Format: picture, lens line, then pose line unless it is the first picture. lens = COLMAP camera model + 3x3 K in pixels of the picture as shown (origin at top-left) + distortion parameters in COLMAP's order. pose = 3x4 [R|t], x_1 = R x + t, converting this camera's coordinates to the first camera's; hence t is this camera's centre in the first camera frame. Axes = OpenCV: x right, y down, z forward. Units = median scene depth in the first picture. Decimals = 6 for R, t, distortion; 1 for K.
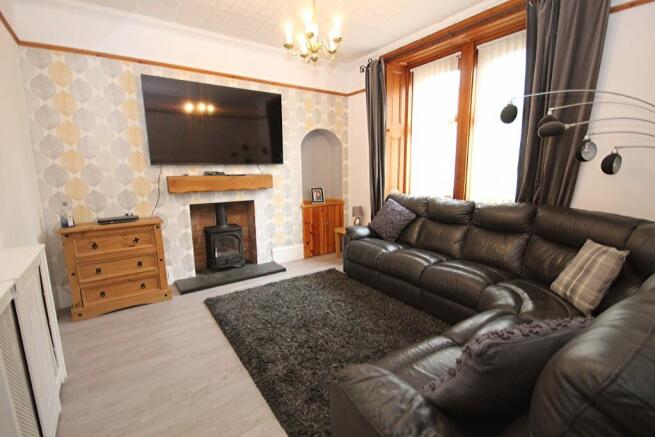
lens RADIAL K [[303.4, 0, 330.6], [0, 303.4, 219.0], [0, 0, 1]] dist [-0.005855, -0.000845]
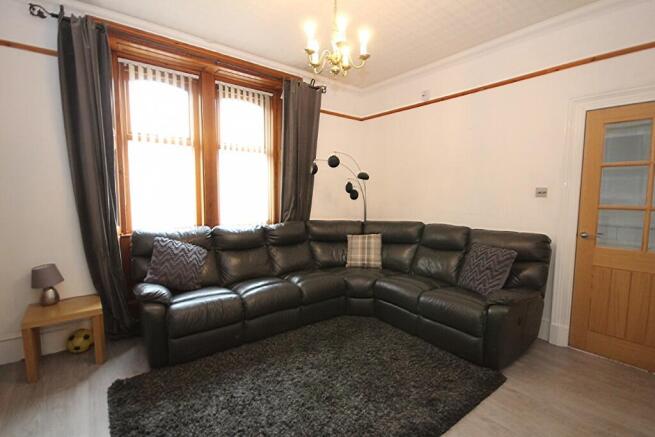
lens RADIAL K [[303.4, 0, 328.3], [0, 303.4, 220.7], [0, 0, 1]] dist [-0.005855, -0.000845]
pose [[-0.066734, -0.070665, 0.995265, -0.582819], [0.170184, 0.982066, 0.081139, -0.103443], [-0.983150, 0.174793, -0.053511, 0.706600]]
